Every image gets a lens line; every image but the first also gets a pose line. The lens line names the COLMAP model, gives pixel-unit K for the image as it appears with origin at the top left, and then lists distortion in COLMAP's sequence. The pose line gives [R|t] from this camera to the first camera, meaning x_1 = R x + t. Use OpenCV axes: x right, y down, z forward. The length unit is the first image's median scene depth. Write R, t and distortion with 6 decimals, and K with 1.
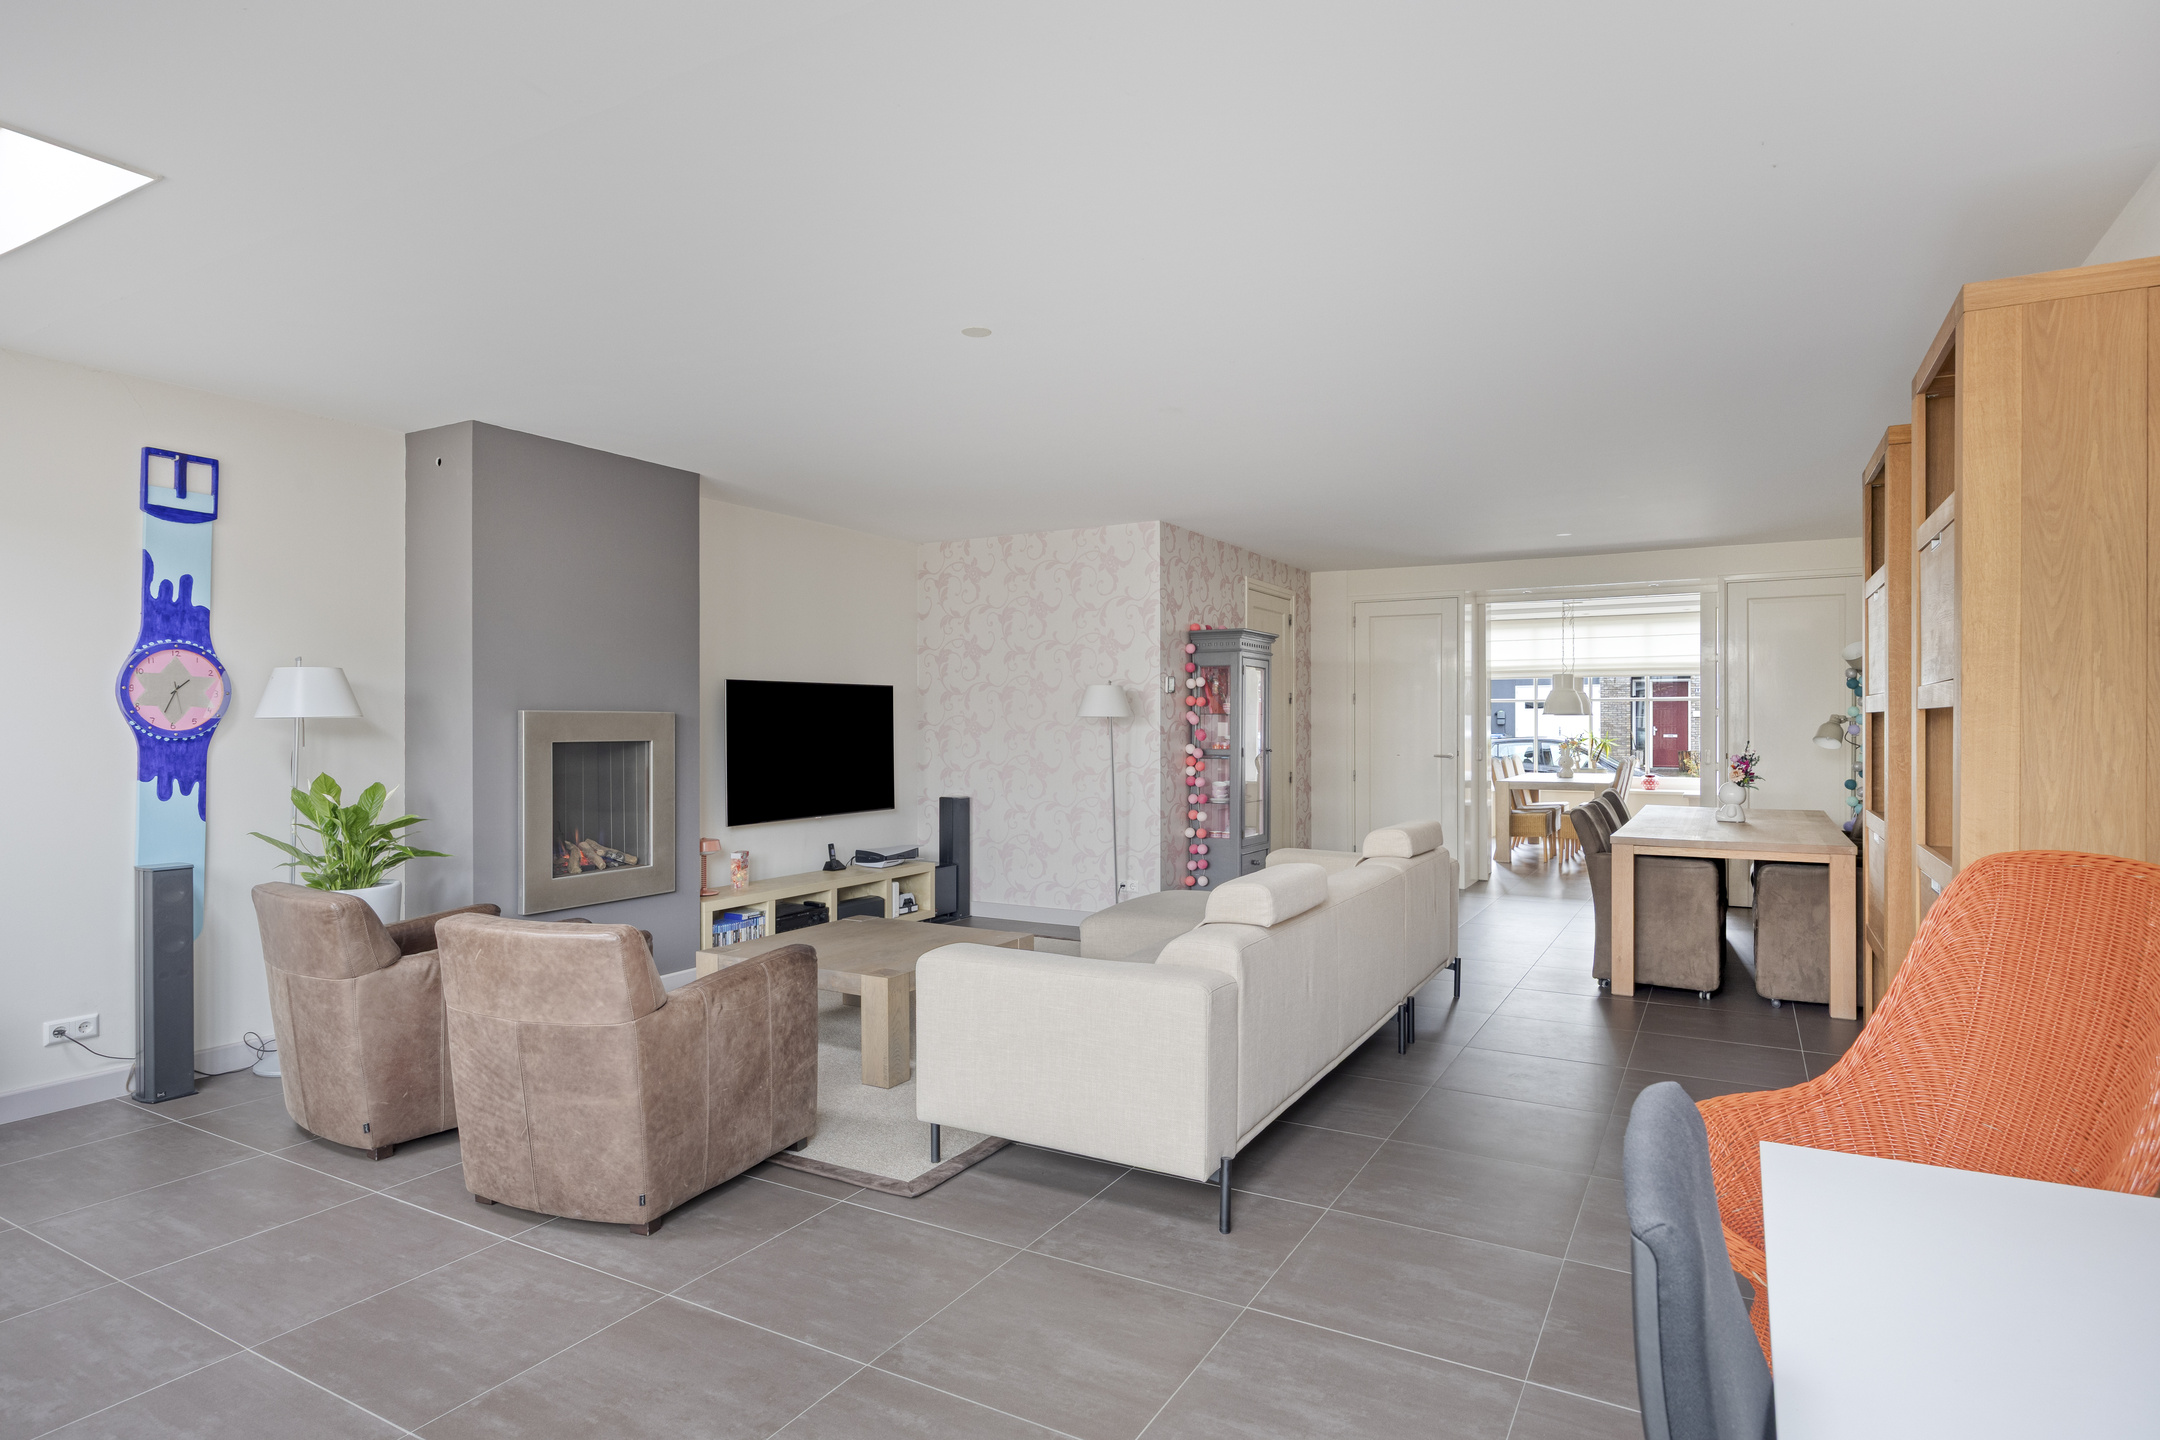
lens RADIAL K [[1121.8, 0, 1080.0], [0, 1121.8, 720.0], [0, 0, 1]] dist [-0.001526, -0.000879]
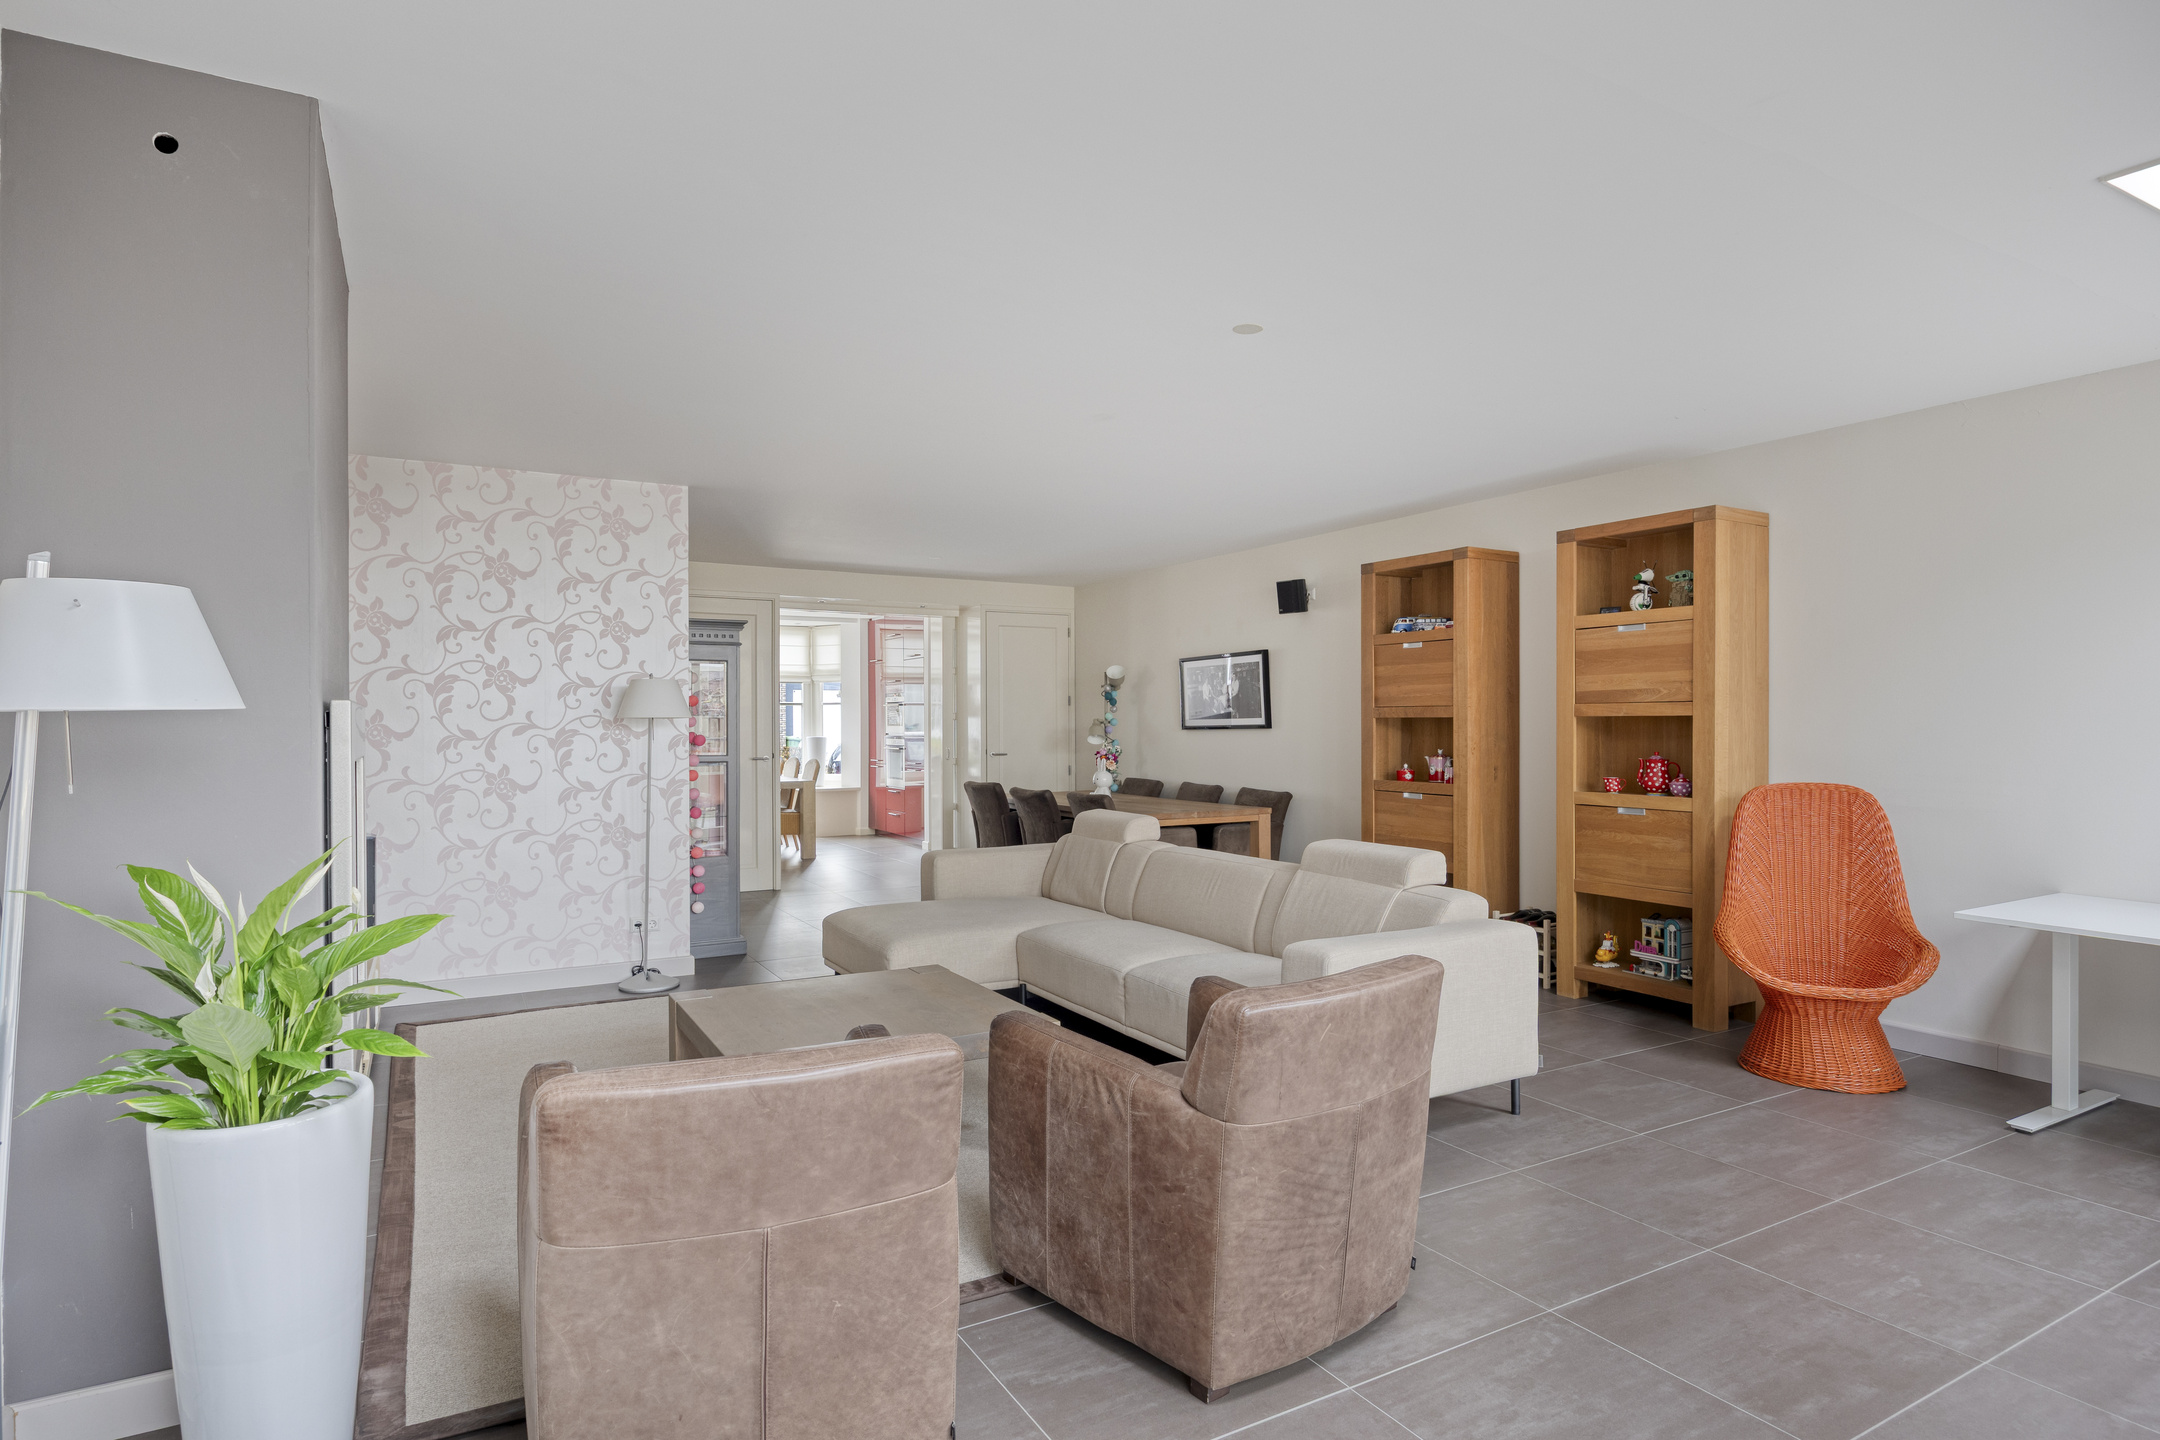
lens RADIAL K [[1142.9, 0, 1080.0], [0, 1142.9, 720.0], [0, 0, 1]] dist [0.000413, 0.001233]
pose [[0.520329, 0.004093, 0.853956, -1.257910], [-0.002114, 0.999992, -0.003505, 0.002872], [-0.853963, 0.000018, 0.520333, 0.730379]]
